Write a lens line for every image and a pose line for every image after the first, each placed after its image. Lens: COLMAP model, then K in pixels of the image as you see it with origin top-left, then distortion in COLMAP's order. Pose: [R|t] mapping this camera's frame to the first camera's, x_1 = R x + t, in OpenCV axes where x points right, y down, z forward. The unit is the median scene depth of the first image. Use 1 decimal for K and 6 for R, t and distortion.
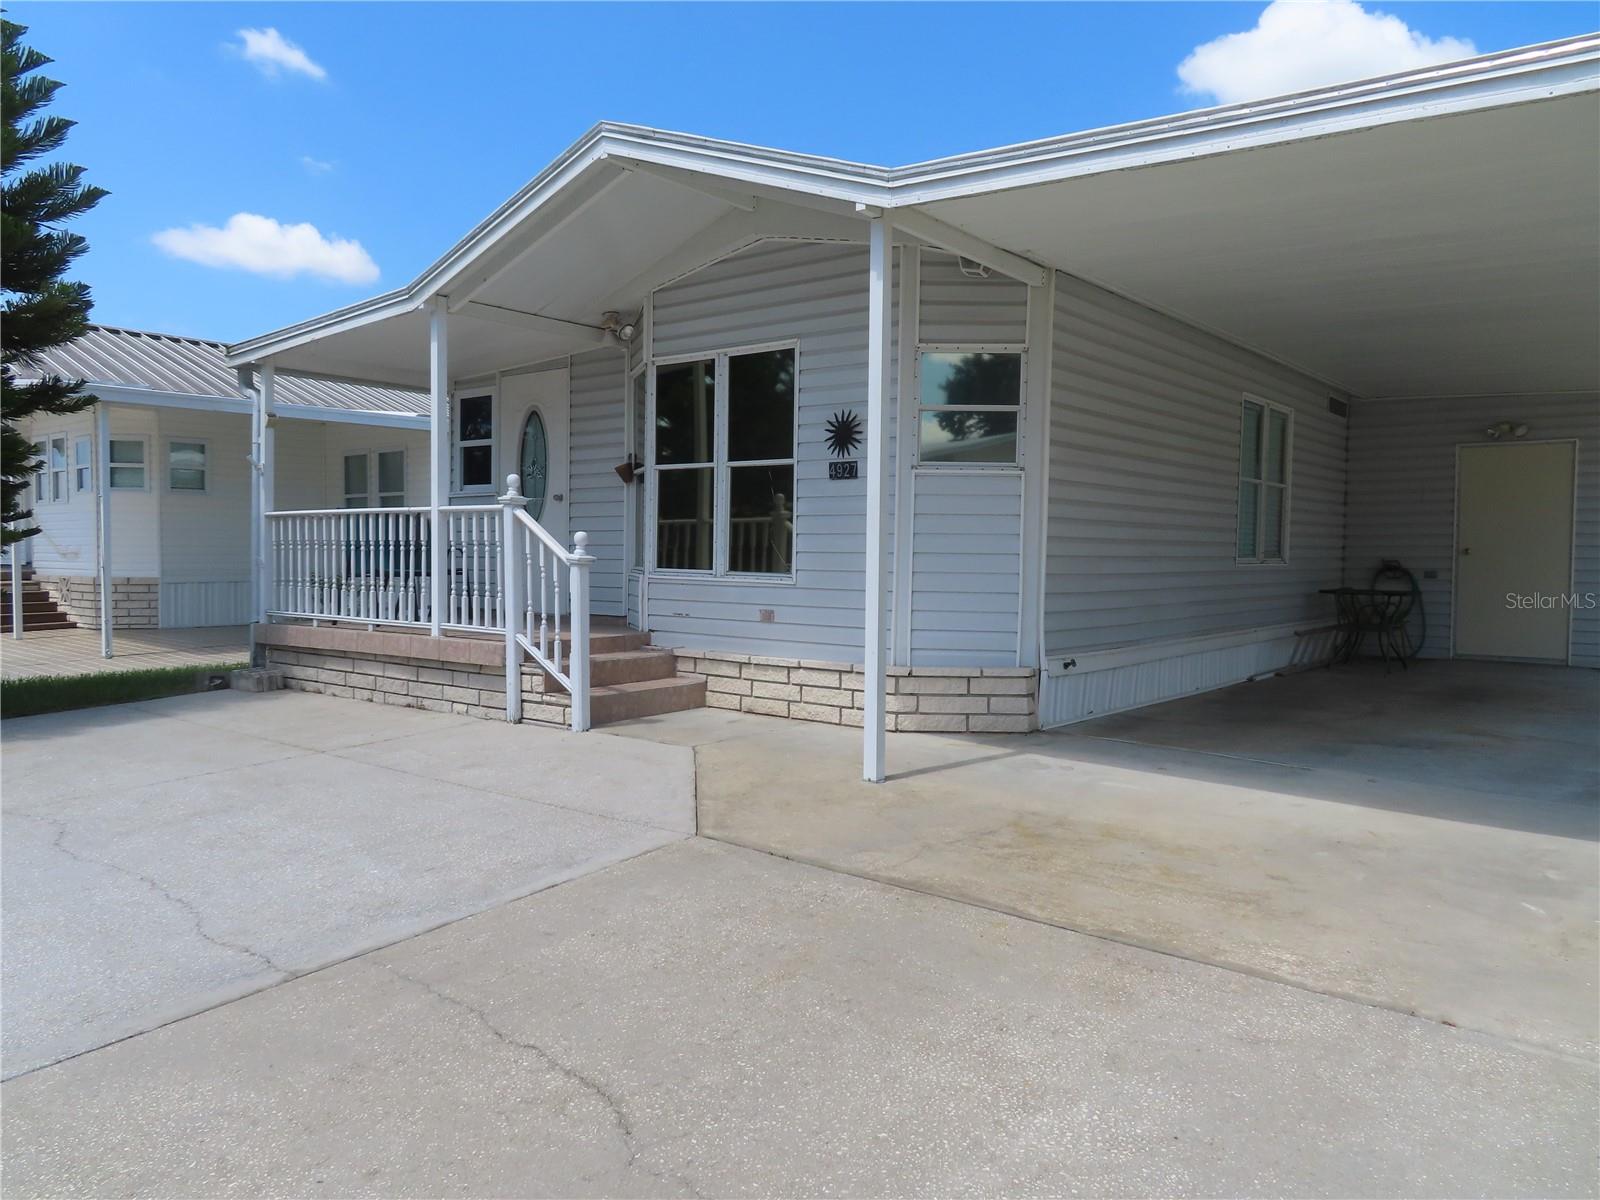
lens RADIAL K [[1174.3, 0, 794.1], [0, 1174.3, 600.7], [0, 0, 1]] dist [0.006604, -0.004662]
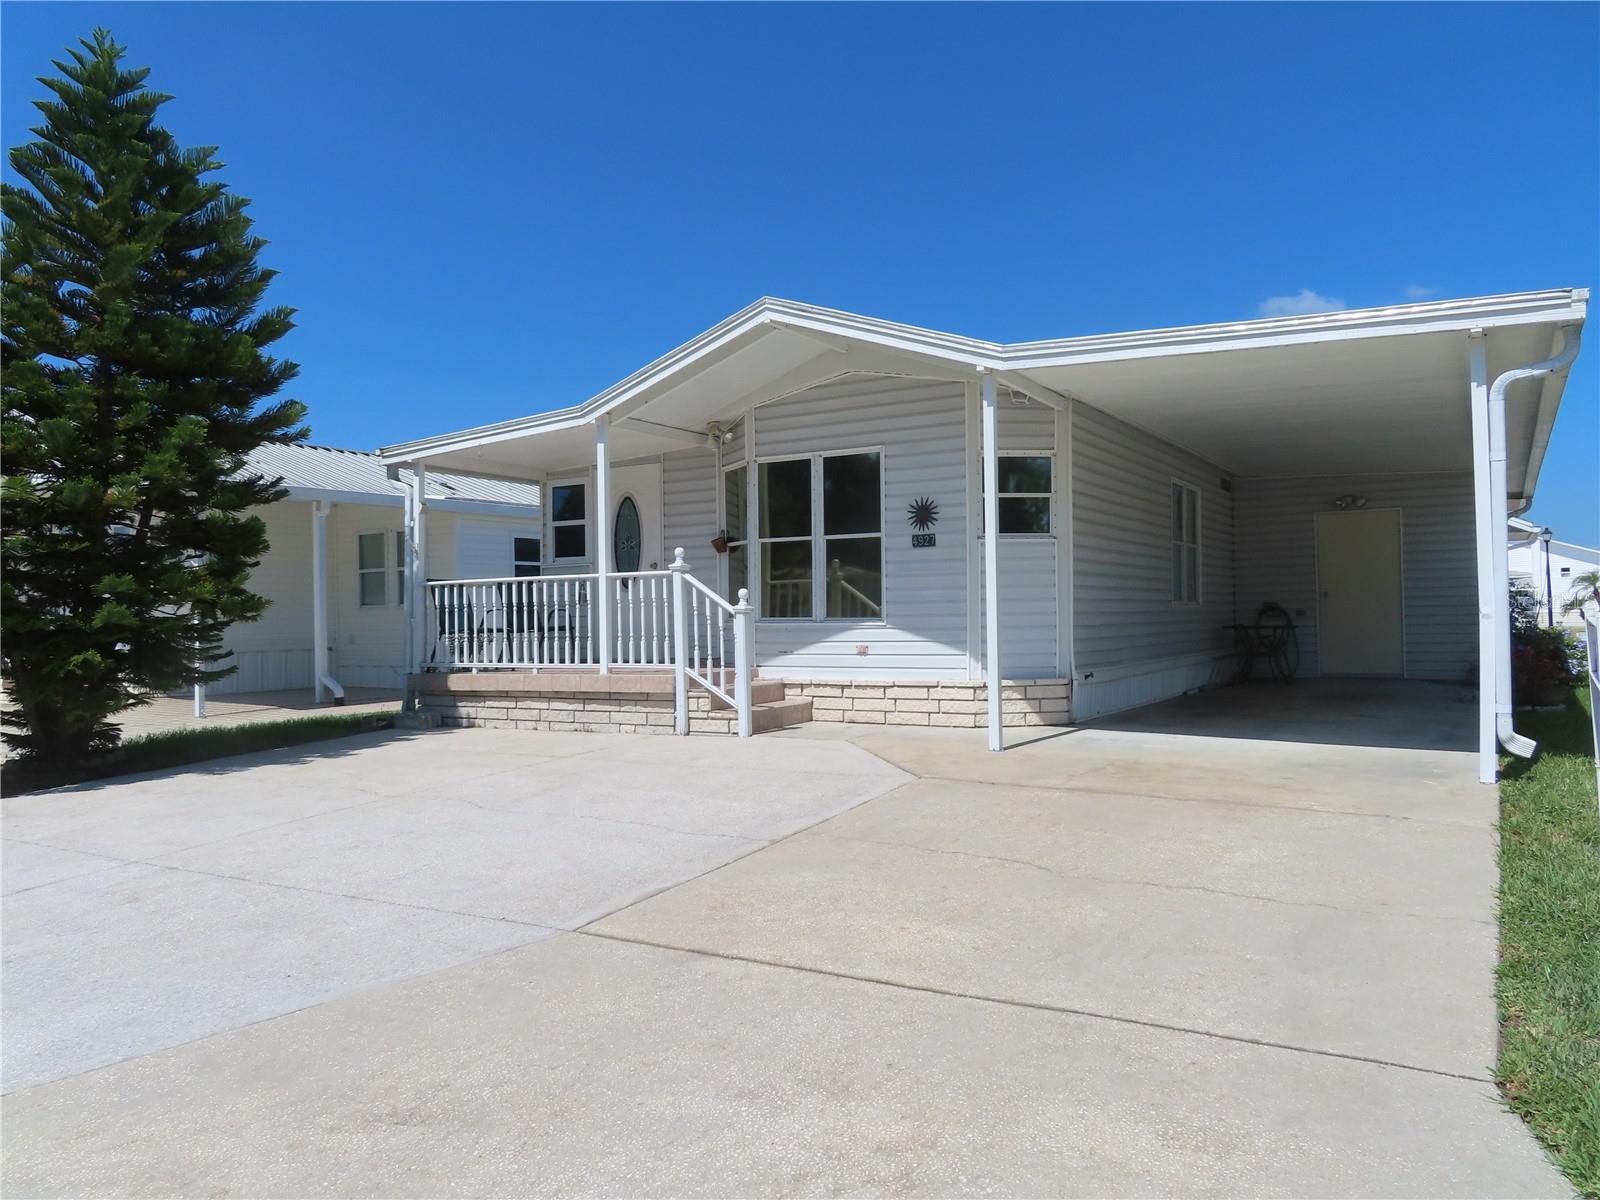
lens RADIAL K [[1174.3, 0, 805.8], [0, 1174.3, 599.5], [0, 0, 1]] dist [0.006604, -0.004662]
pose [[0.990370, -0.023811, 0.136382, -0.254766], [0.031775, 0.997896, -0.056516, 0.027970], [-0.134750, 0.060306, 0.989043, -0.303033]]
